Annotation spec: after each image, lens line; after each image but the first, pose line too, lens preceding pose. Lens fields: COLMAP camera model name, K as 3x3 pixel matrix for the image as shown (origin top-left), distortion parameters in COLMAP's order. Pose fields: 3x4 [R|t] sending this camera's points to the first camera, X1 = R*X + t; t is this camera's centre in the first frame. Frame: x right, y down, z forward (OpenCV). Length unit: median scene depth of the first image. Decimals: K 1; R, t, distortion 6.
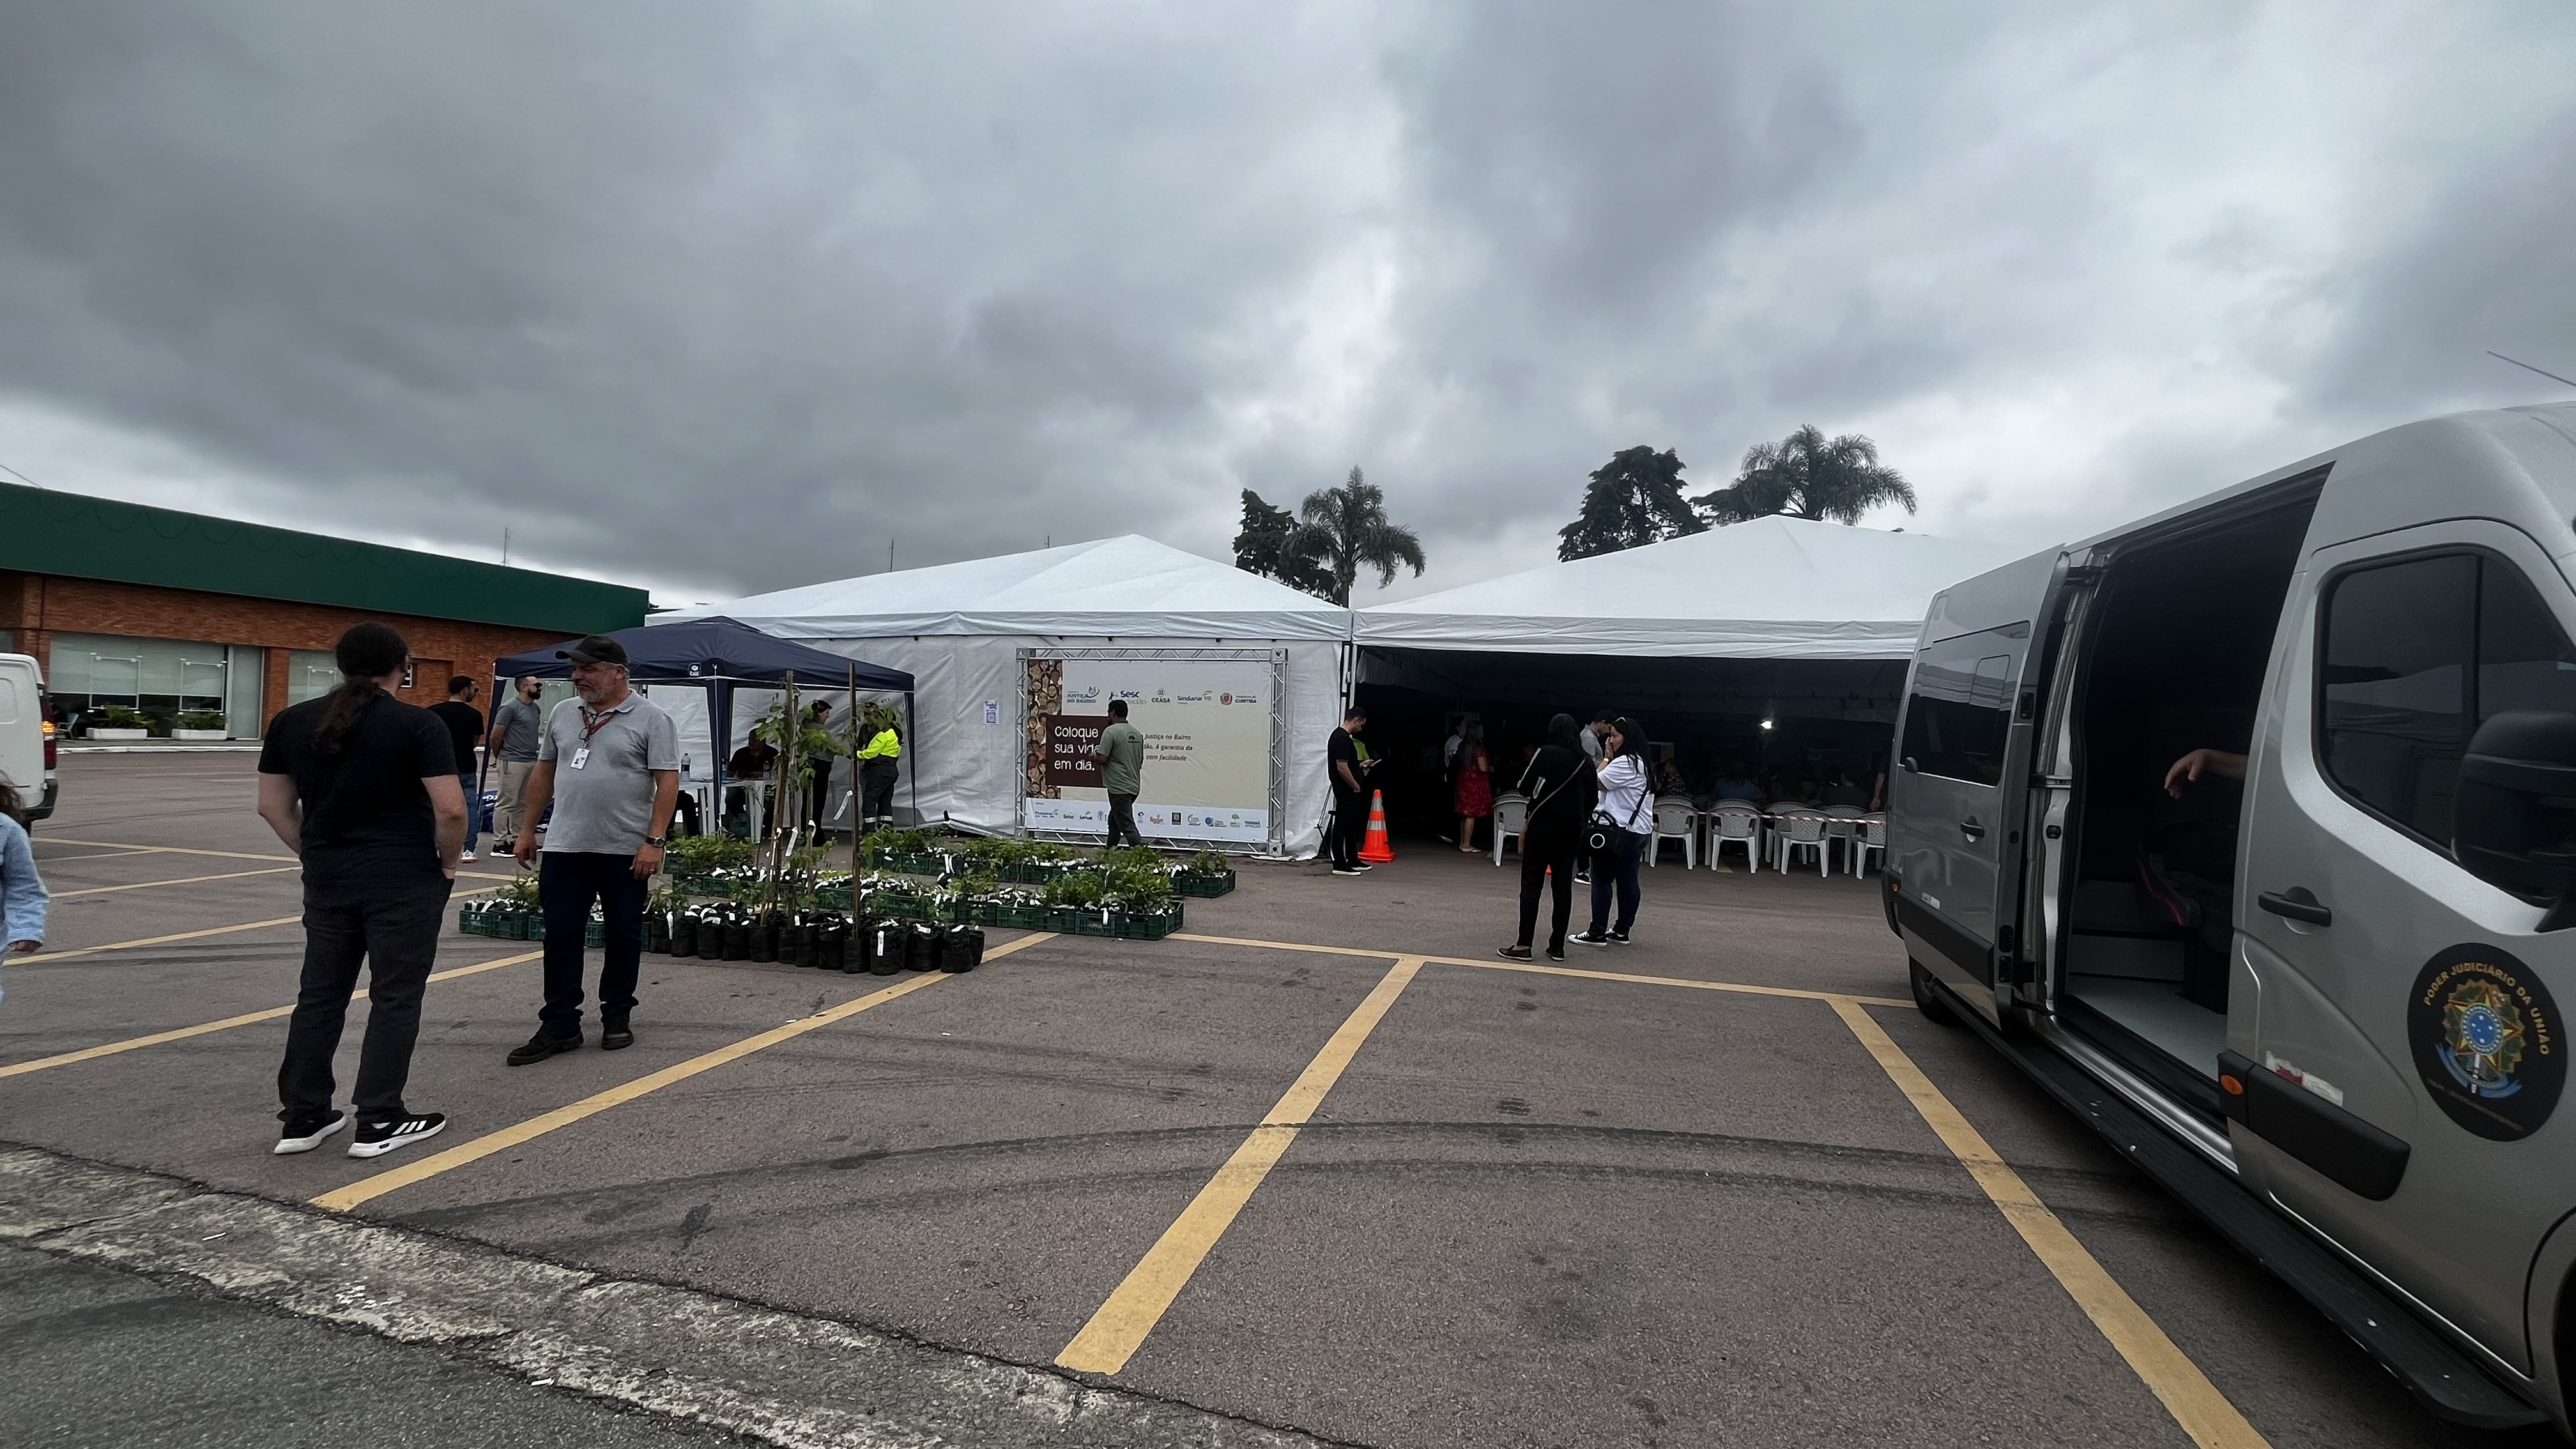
lens RADIAL K [[1039.2, 0, 1289.3], [0, 1039.2, 739.2], [0, 0, 1]] dist [-0.005749, 0.000927]
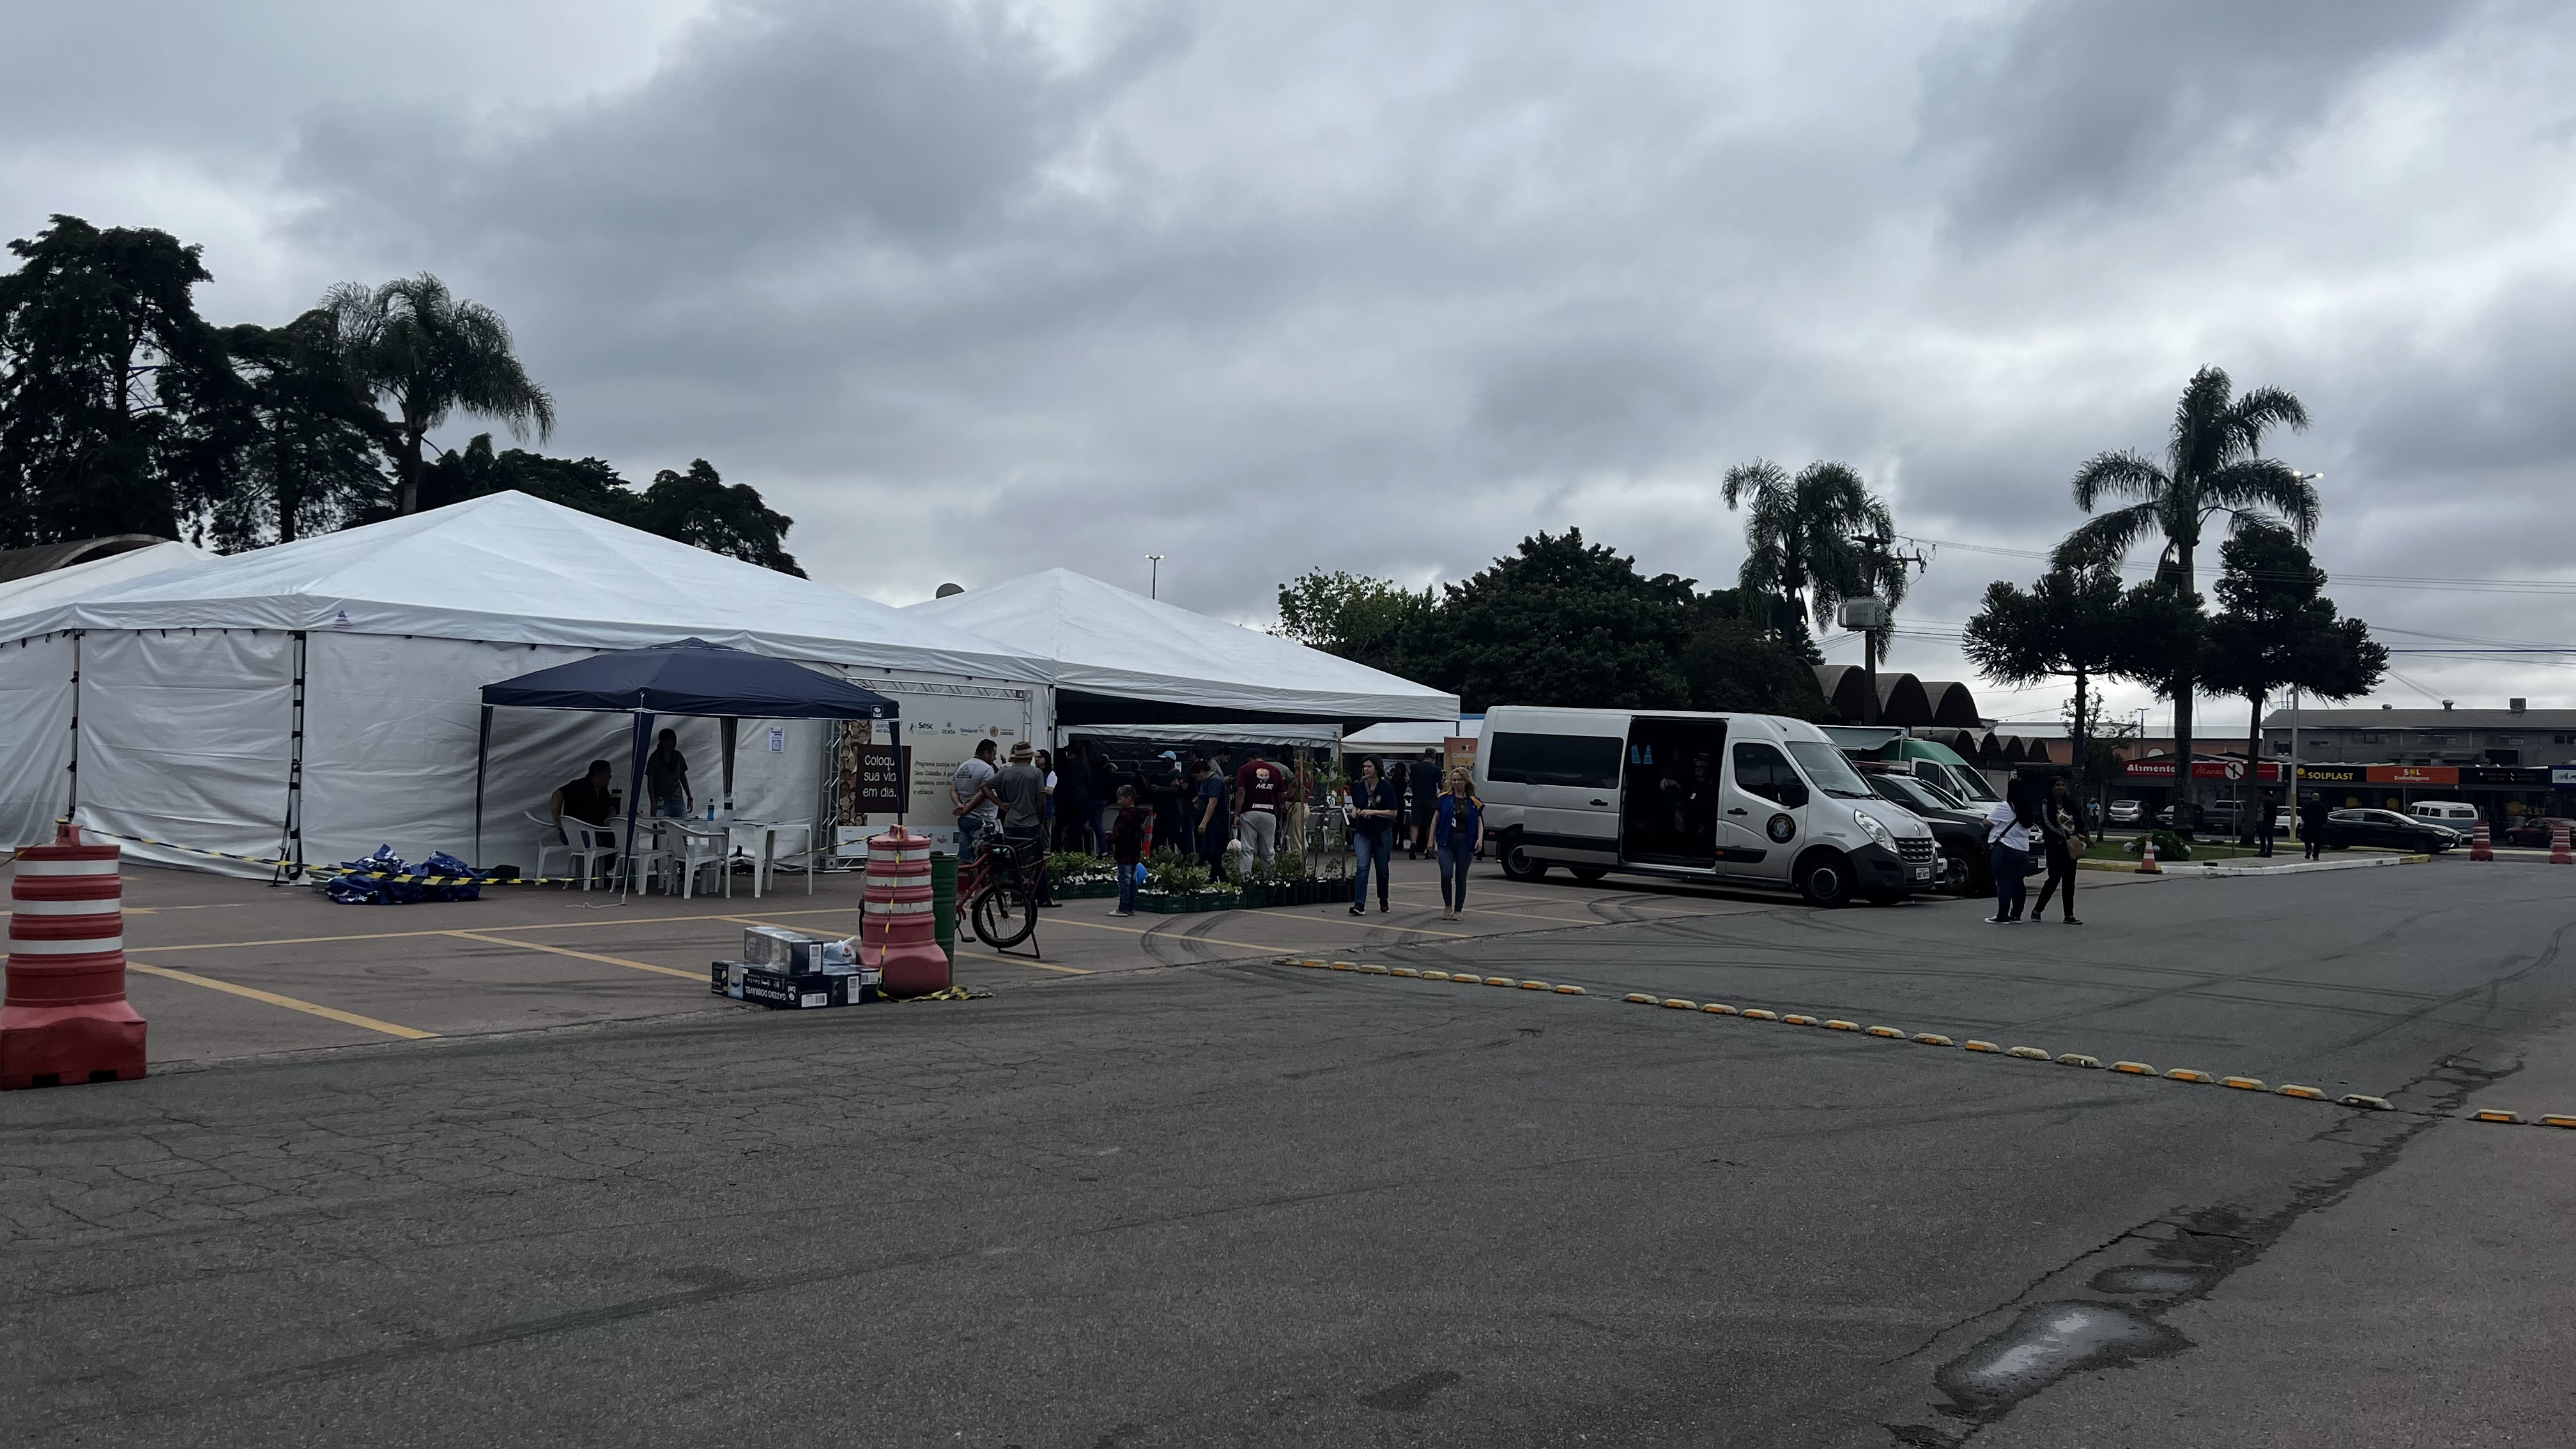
lens RADIAL K [[1969.6, 0, 1277.9], [0, 1969.6, 721.4], [0, 0, 1]] dist [0.047811, -0.048542]
pose [[0.363027, 0.001970, 0.931776, -1.892733], [-0.017274, 0.999840, 0.004617, -0.061925], [-0.931618, -0.017772, 0.363003, -0.087539]]
